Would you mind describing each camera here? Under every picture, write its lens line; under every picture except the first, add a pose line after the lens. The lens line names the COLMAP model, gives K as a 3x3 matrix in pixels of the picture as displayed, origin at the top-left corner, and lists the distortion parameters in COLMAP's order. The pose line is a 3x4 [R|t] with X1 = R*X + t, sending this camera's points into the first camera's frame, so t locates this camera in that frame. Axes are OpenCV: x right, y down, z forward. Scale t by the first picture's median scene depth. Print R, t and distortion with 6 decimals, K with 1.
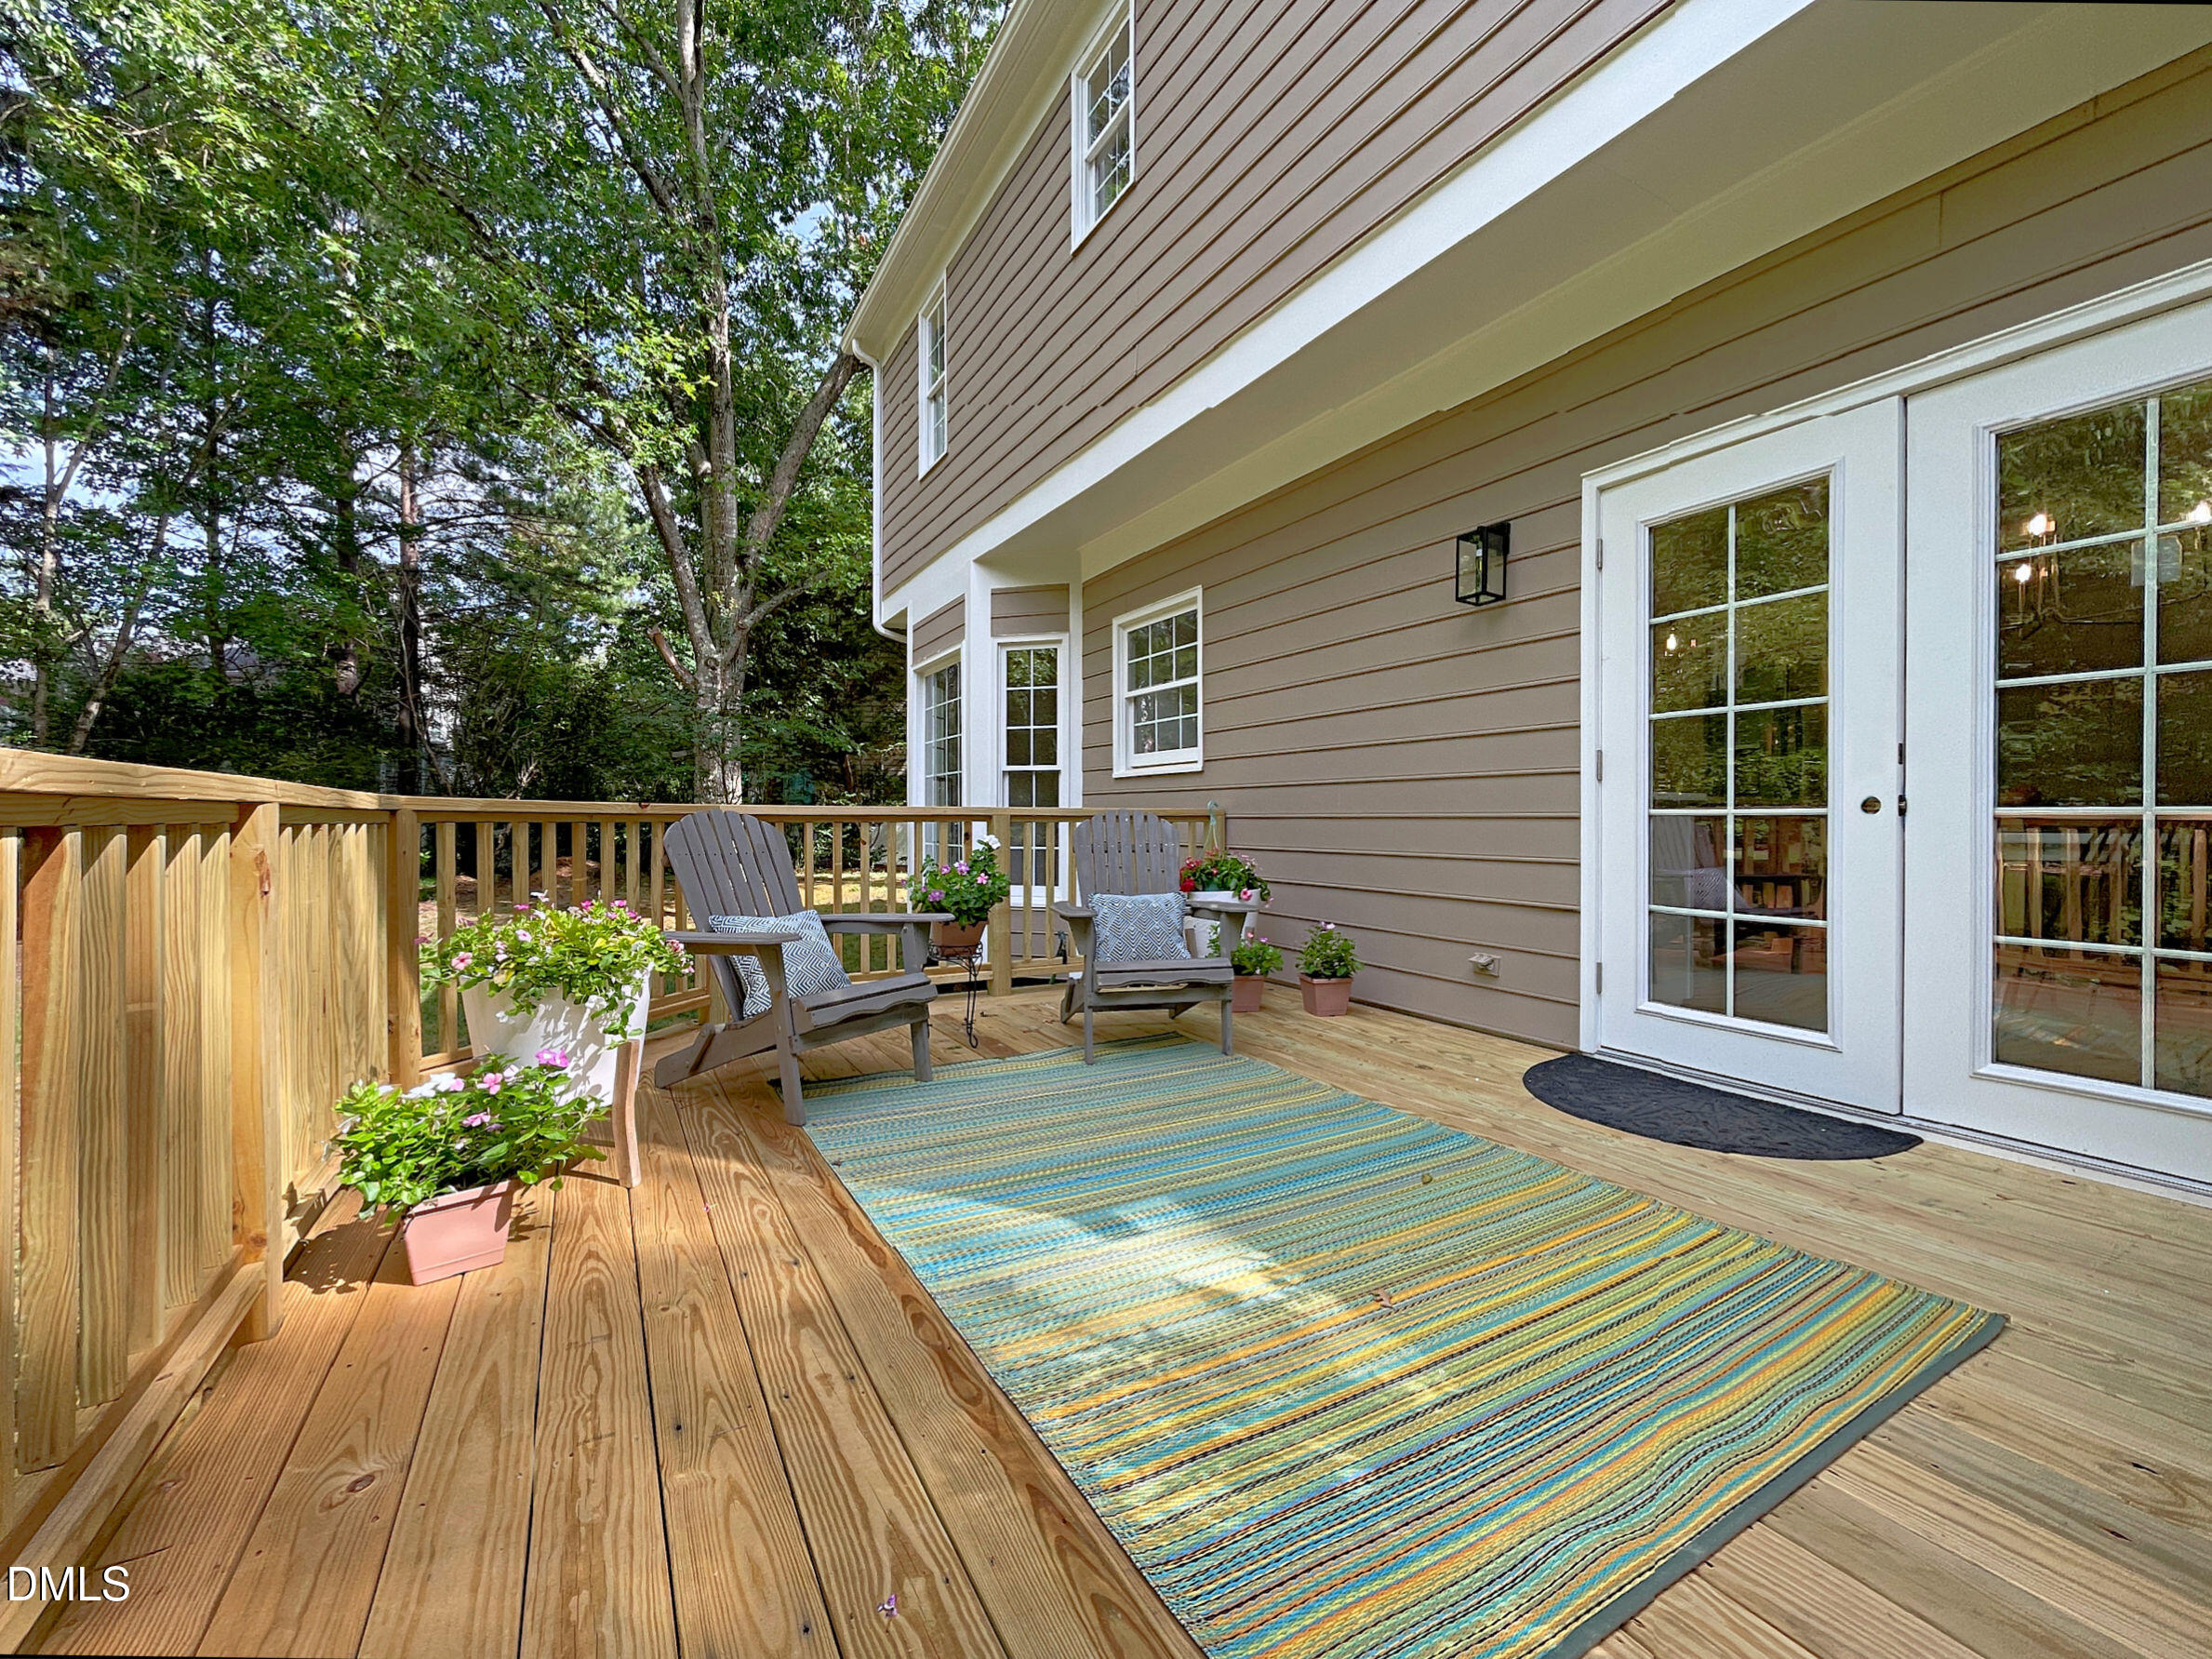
lens RADIAL K [[898.3, 0, 1104.4], [0, 898.3, 823.1], [0, 0, 1]] dist [-0.002668, -0.000206]
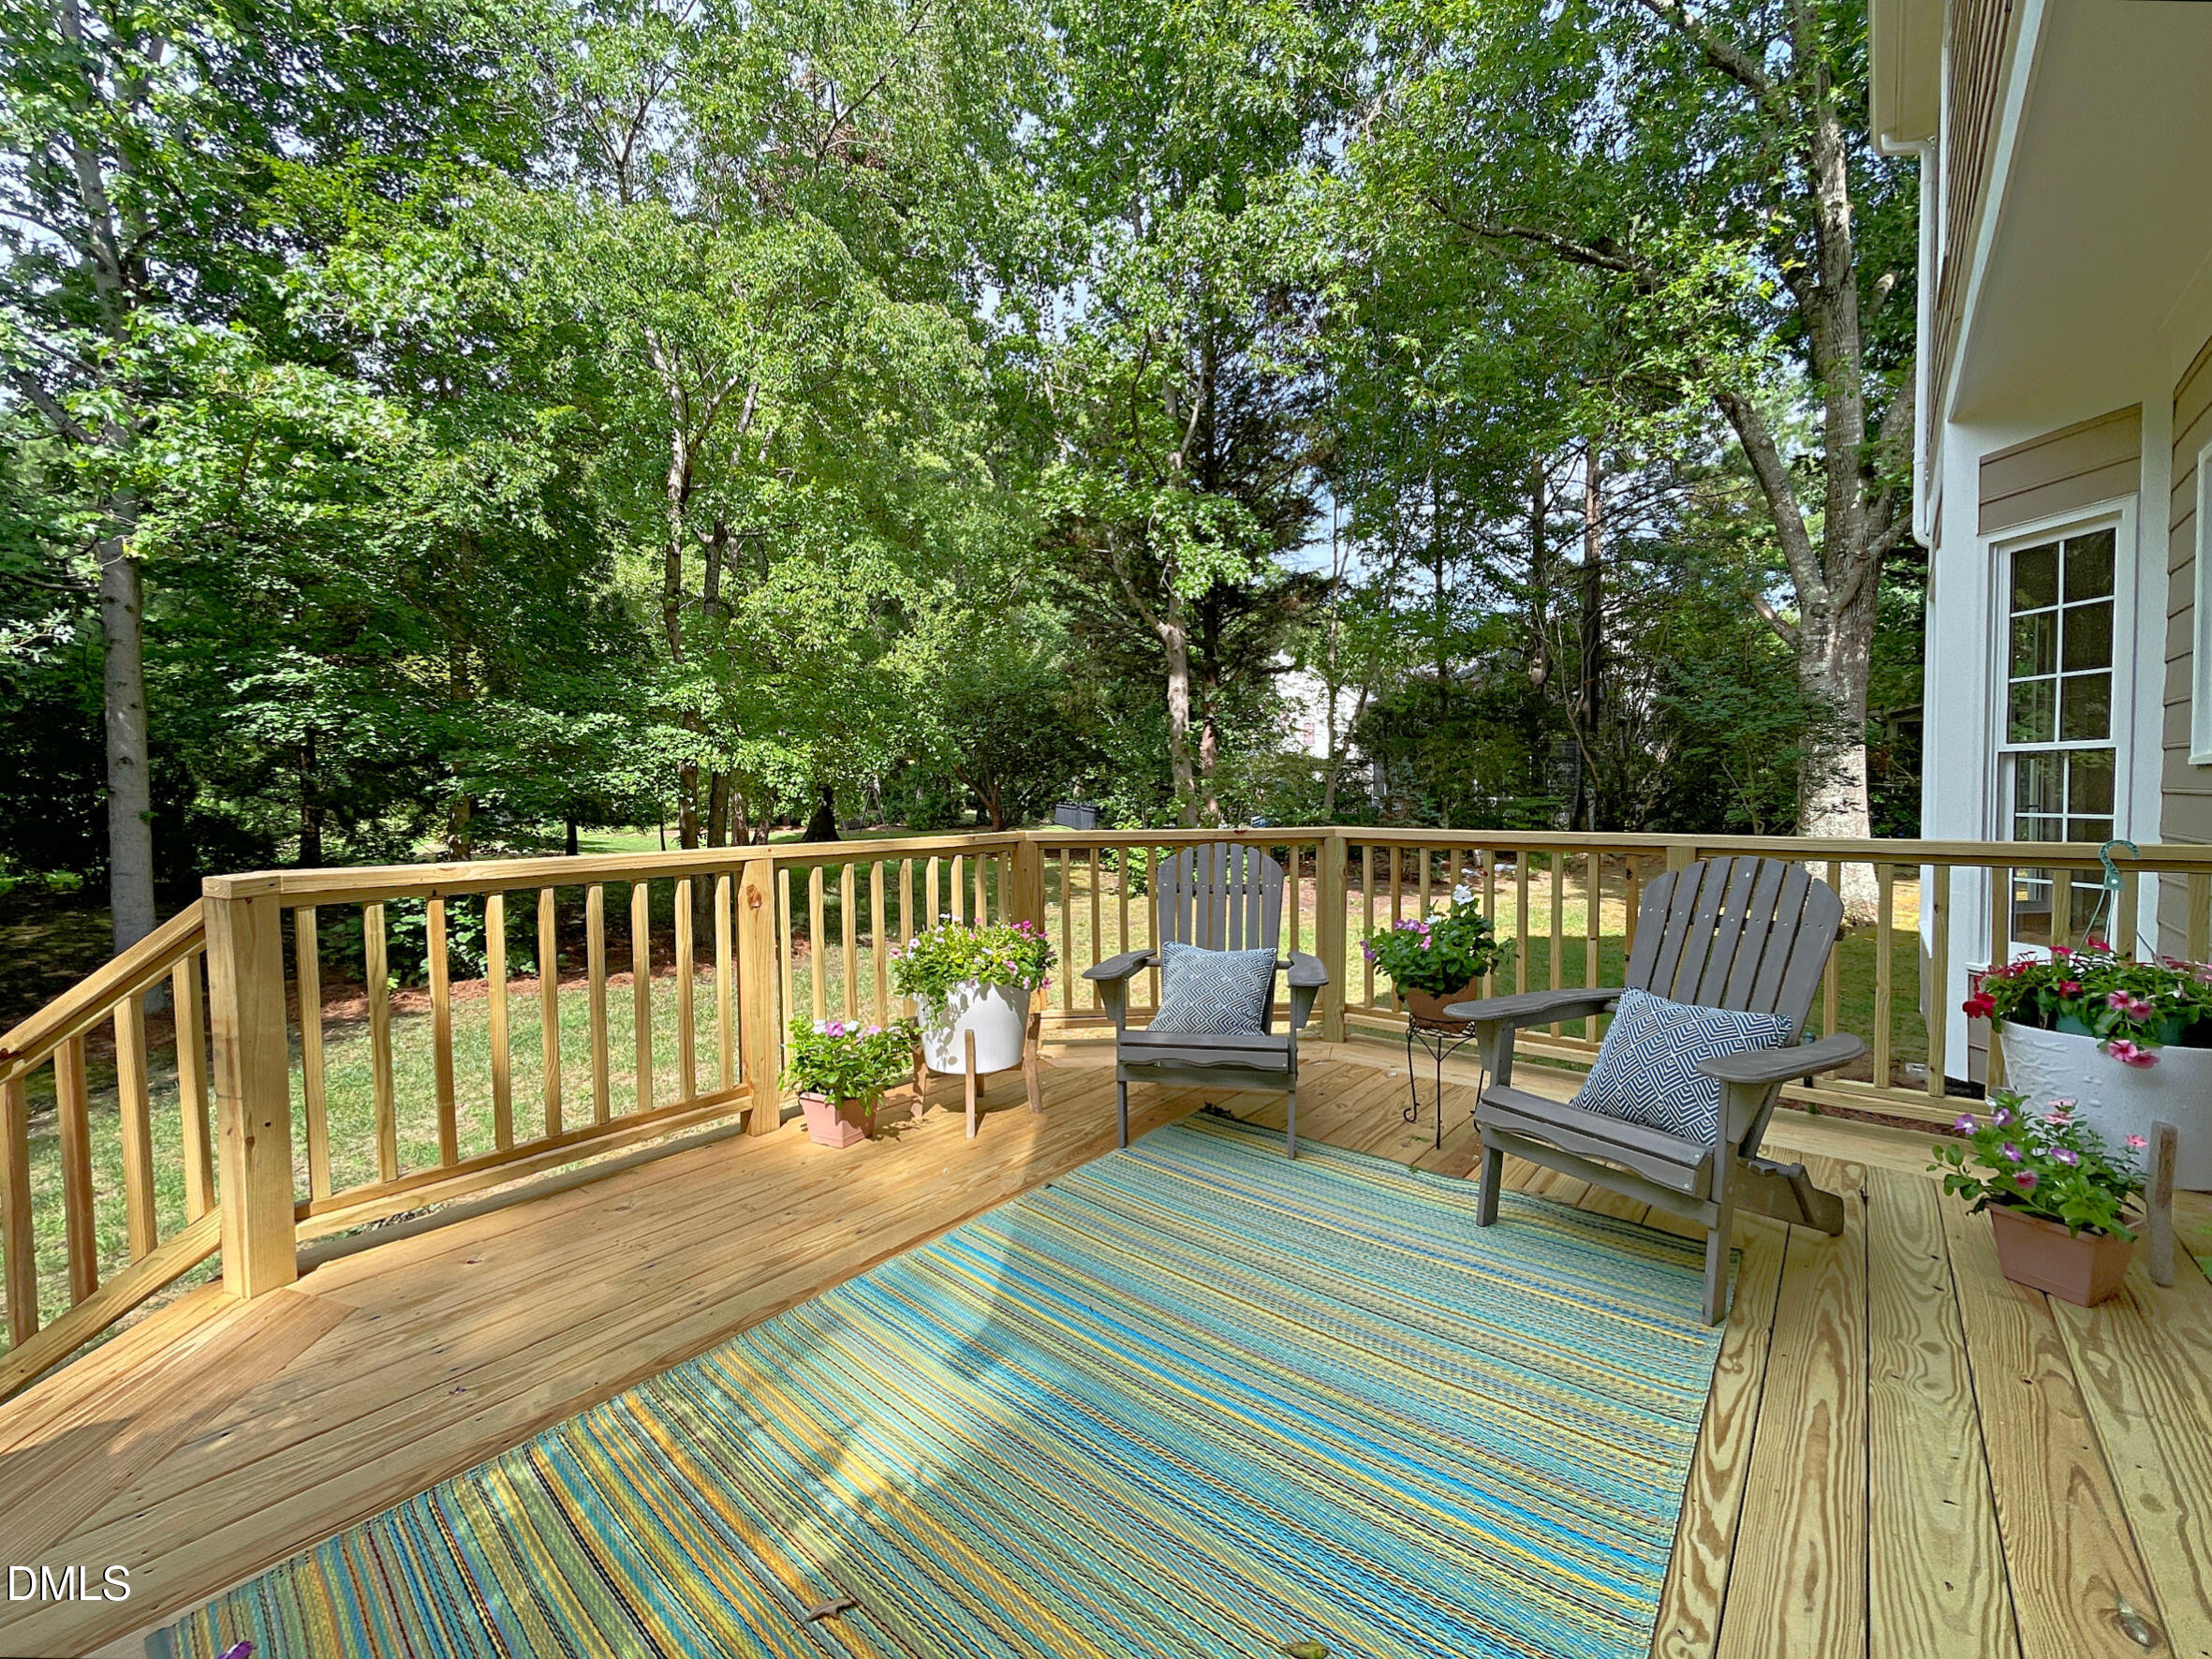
lens RADIAL K [[898.3, 0, 1104.4], [0, 898.3, 823.1], [0, 0, 1]] dist [-0.002668, -0.000206]
pose [[0.361201, 0.028825, -0.932042, 0.767595], [0.006697, 0.999416, 0.033504, -0.110608], [0.932464, -0.018343, 0.360797, 0.680265]]
